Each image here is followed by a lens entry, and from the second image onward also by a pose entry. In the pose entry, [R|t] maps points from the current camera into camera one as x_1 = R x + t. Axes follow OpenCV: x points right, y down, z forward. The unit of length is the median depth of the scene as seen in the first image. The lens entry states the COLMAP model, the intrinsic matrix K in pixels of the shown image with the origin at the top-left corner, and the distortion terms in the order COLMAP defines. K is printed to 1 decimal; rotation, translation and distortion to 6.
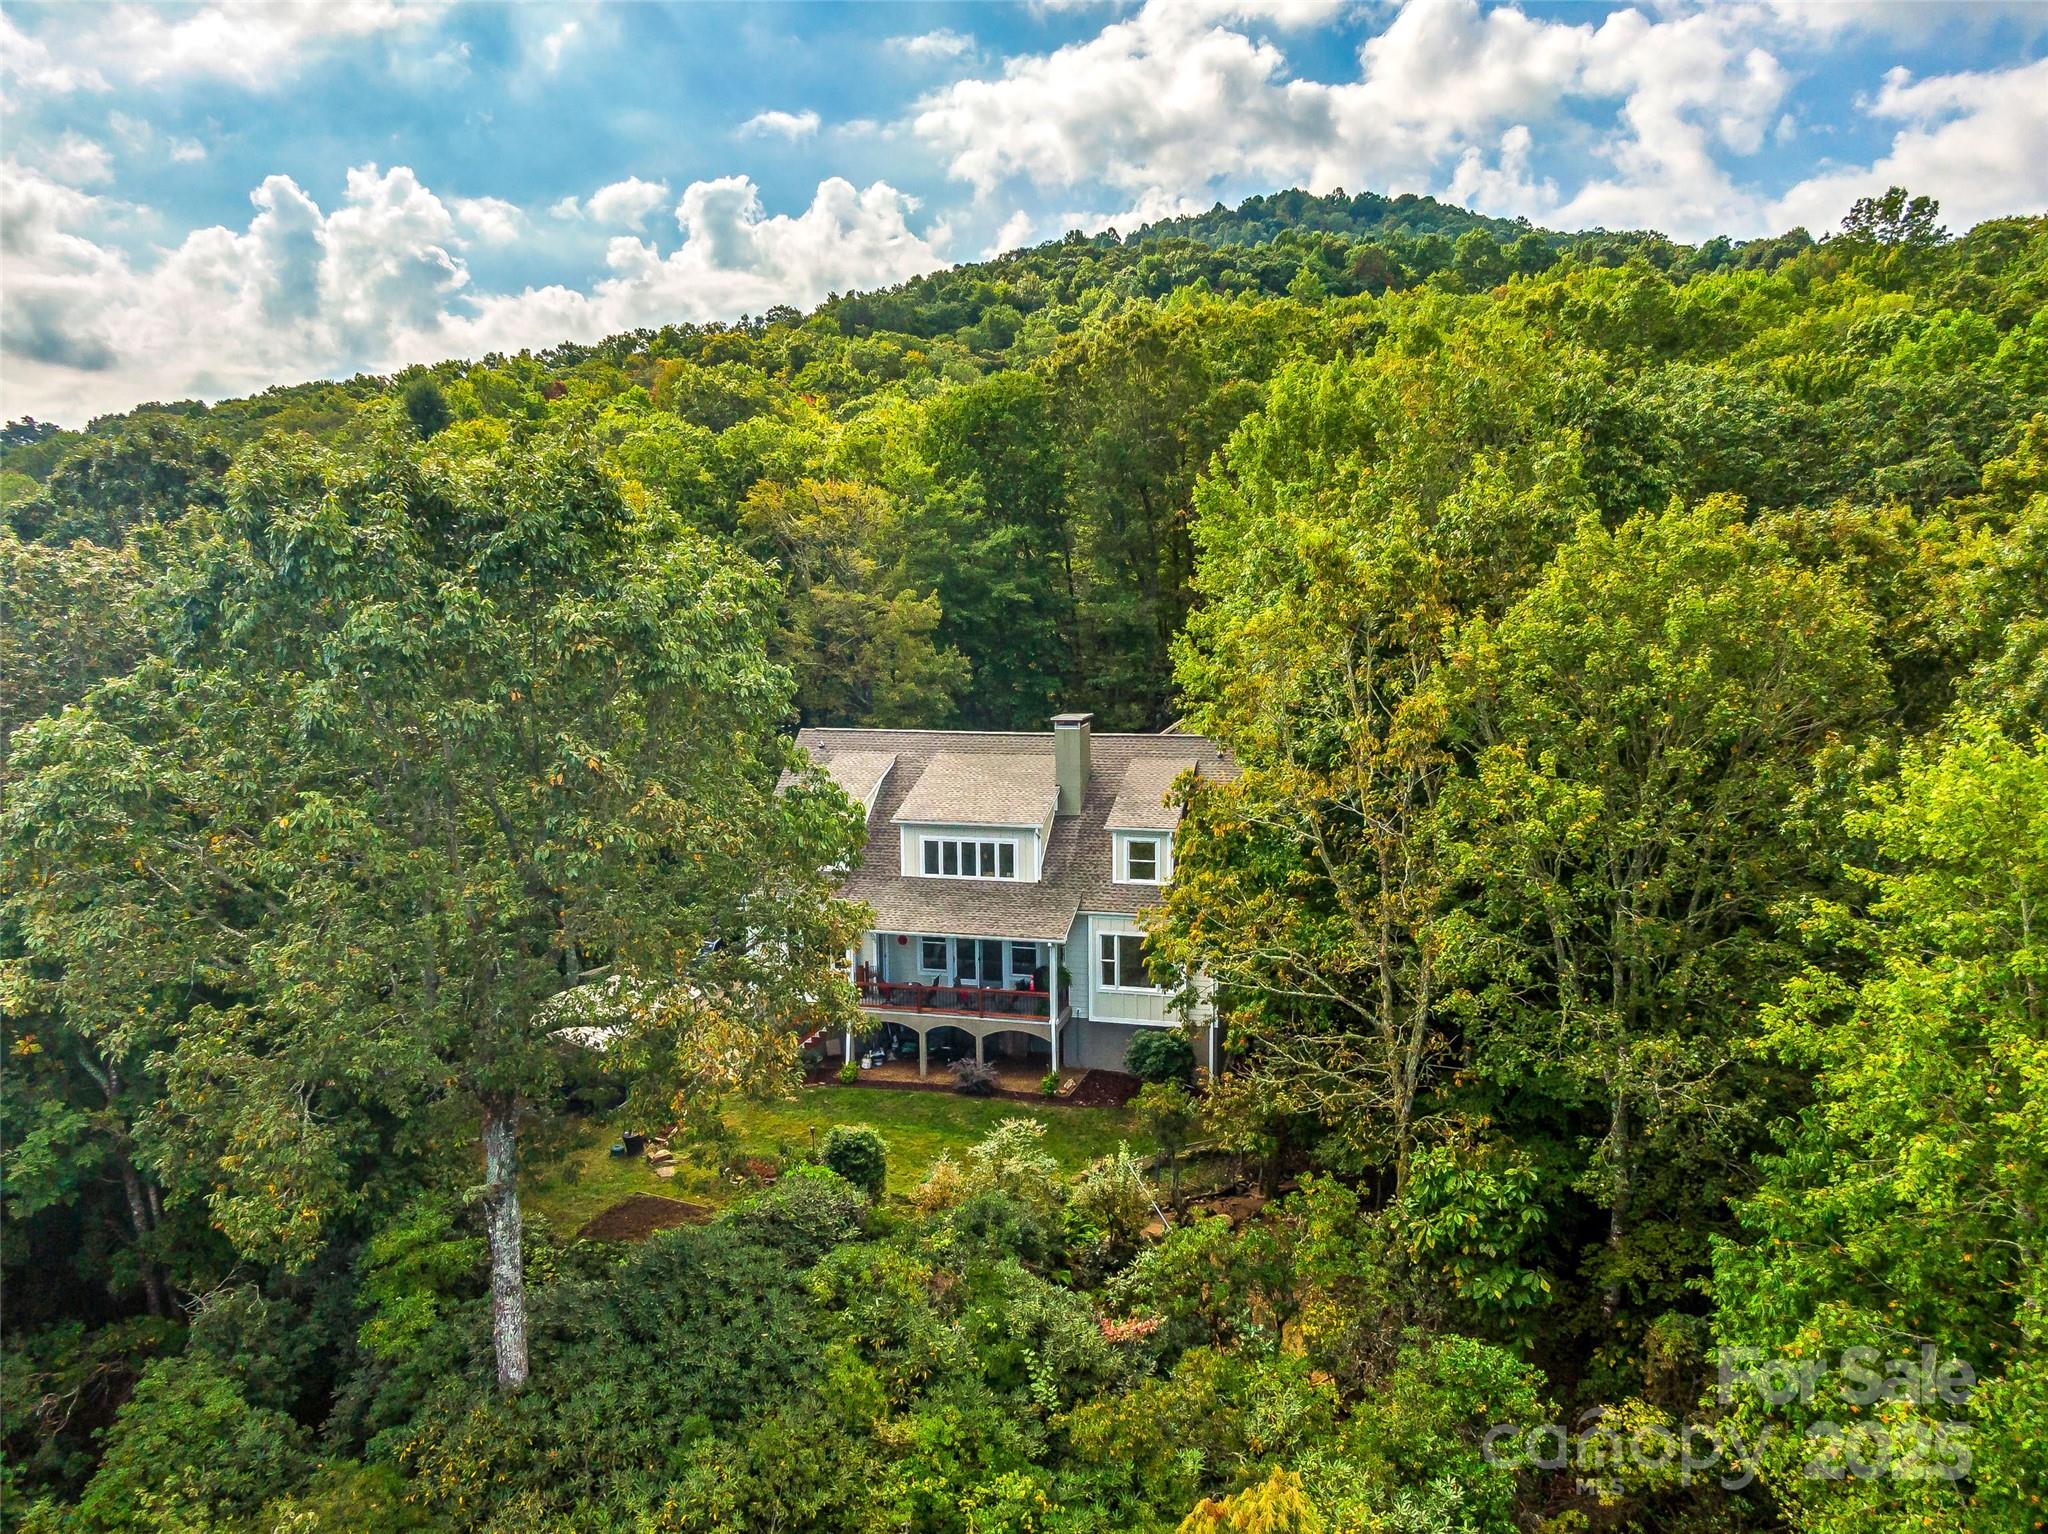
lens RADIAL K [[1447.8, 0, 1024.0], [0, 1447.8, 767.0], [0, 0, 1]] dist [0.099528, -0.212322]
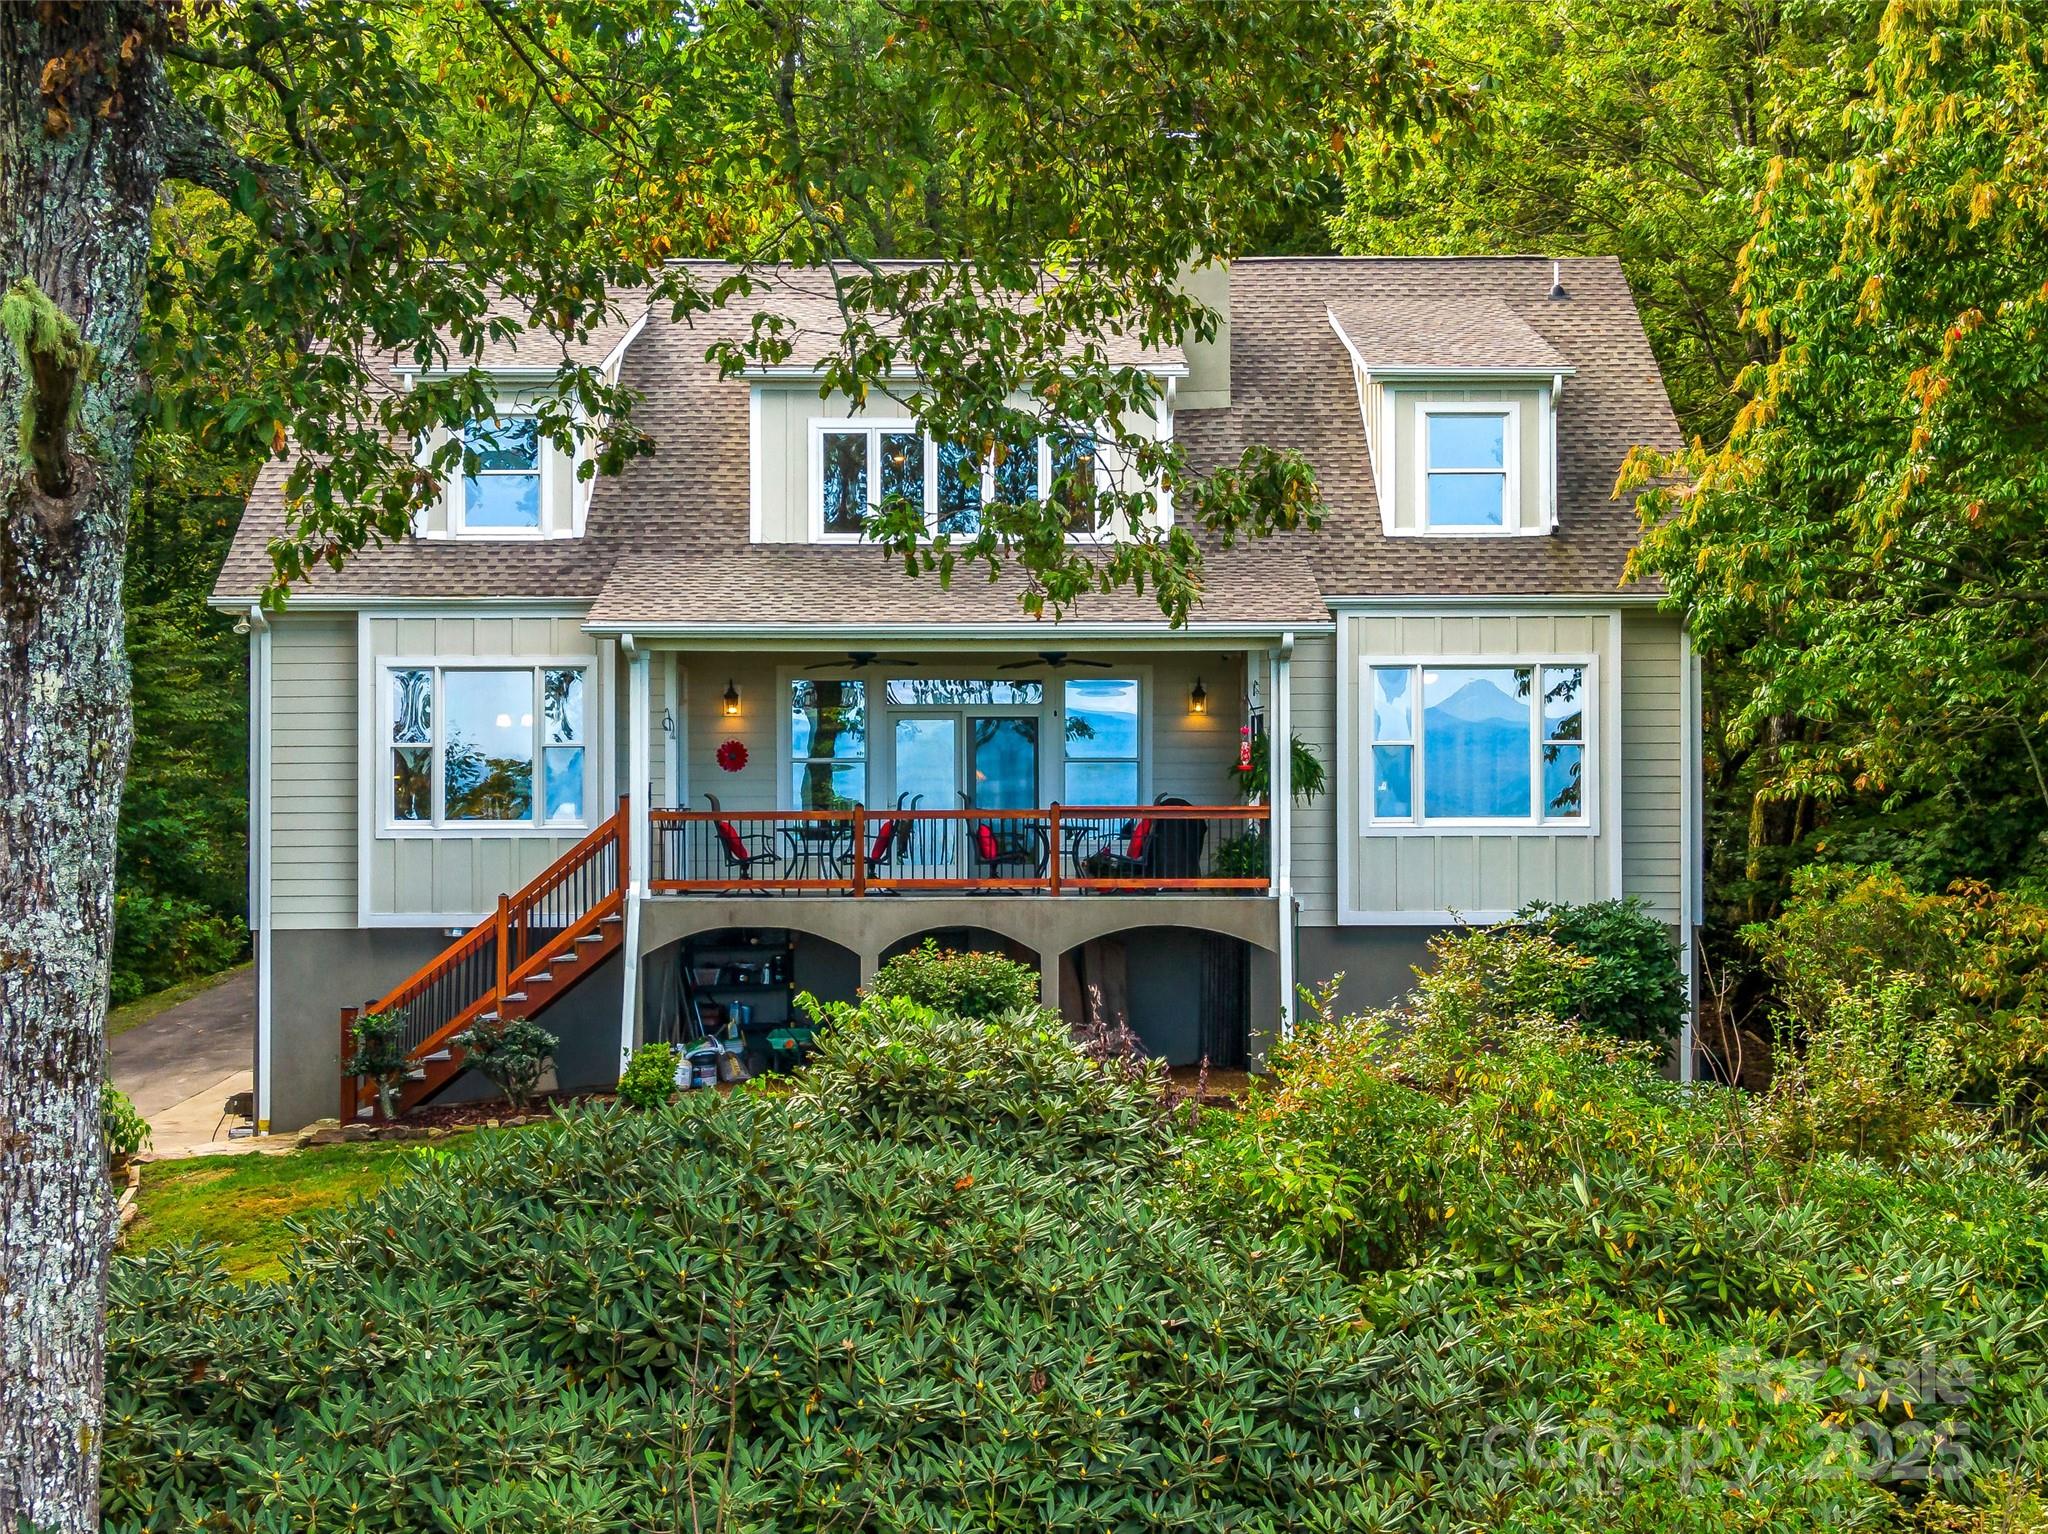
lens RADIAL K [[2886.9, 0, 1024.0], [0, 2886.9, 767.0], [0, 0, 1]] dist [0.016105, 0.018331]
pose [[0.962863, 0.012773, 0.269689, -0.215262], [0.032495, 0.986137, -0.162720, 0.251305], [-0.268029, 0.165441, 0.949100, 0.377532]]
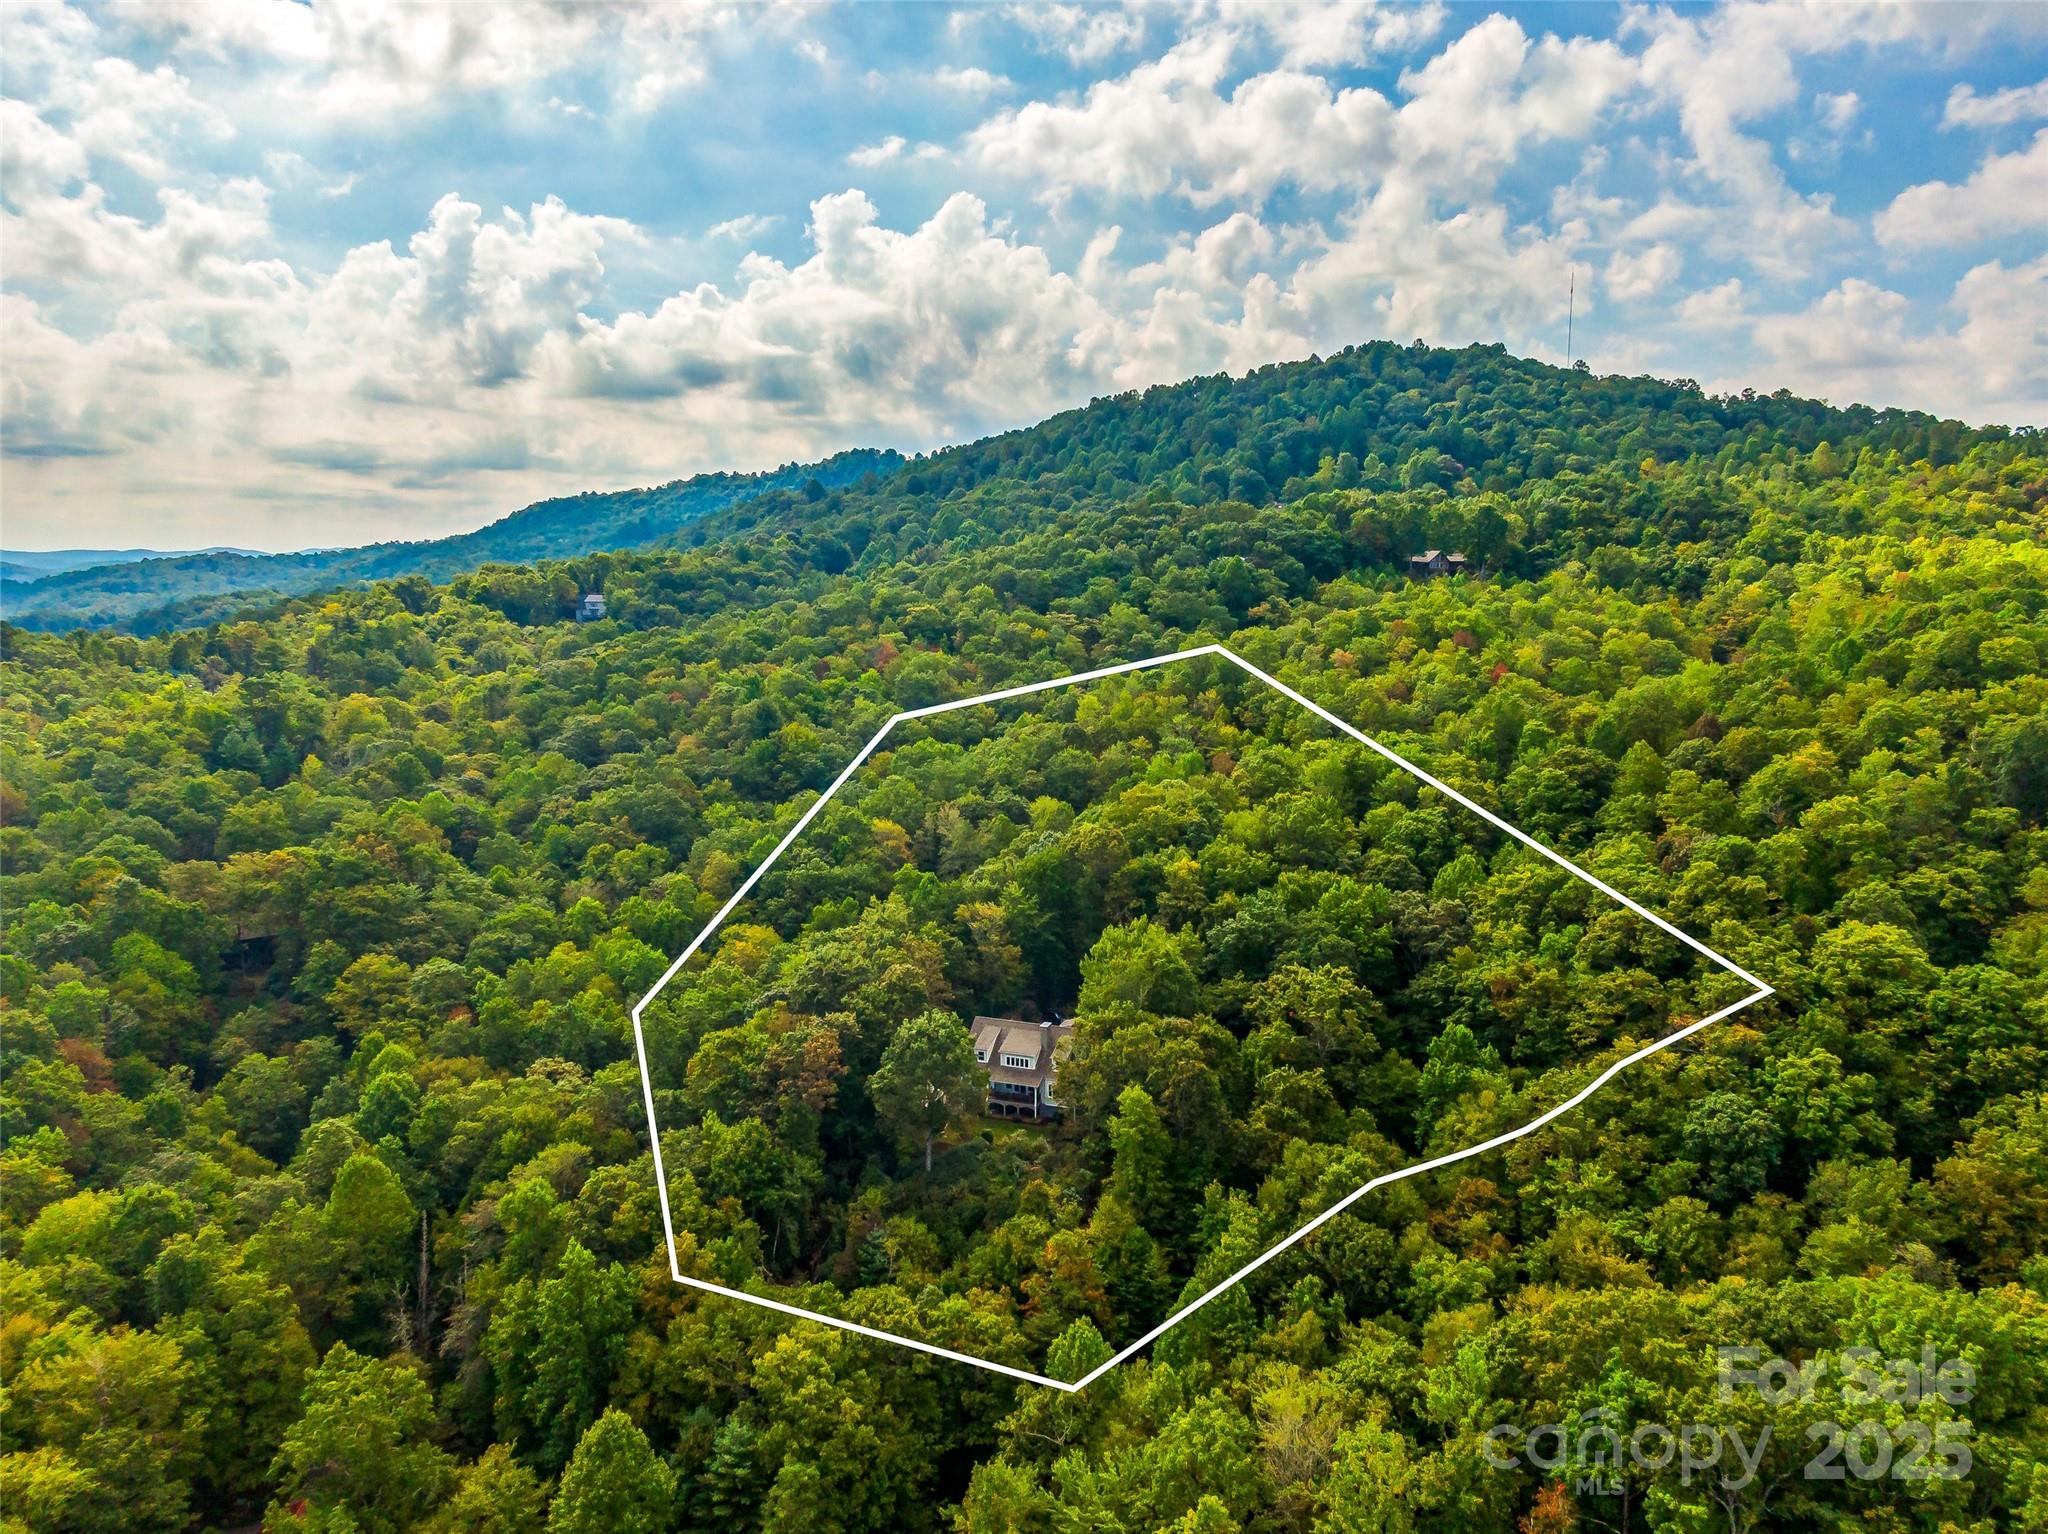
lens RADIAL K [[1447.8, 0, 1024.0], [0, 1447.8, 767.0], [0, 0, 1]] dist [0.099528, -0.212322]
pose [[0.997422, 0.022213, -0.068241, 0.249709], [-0.020777, 0.999549, 0.021686, -0.885076], [0.068692, -0.020212, 0.997433, -3.147819]]
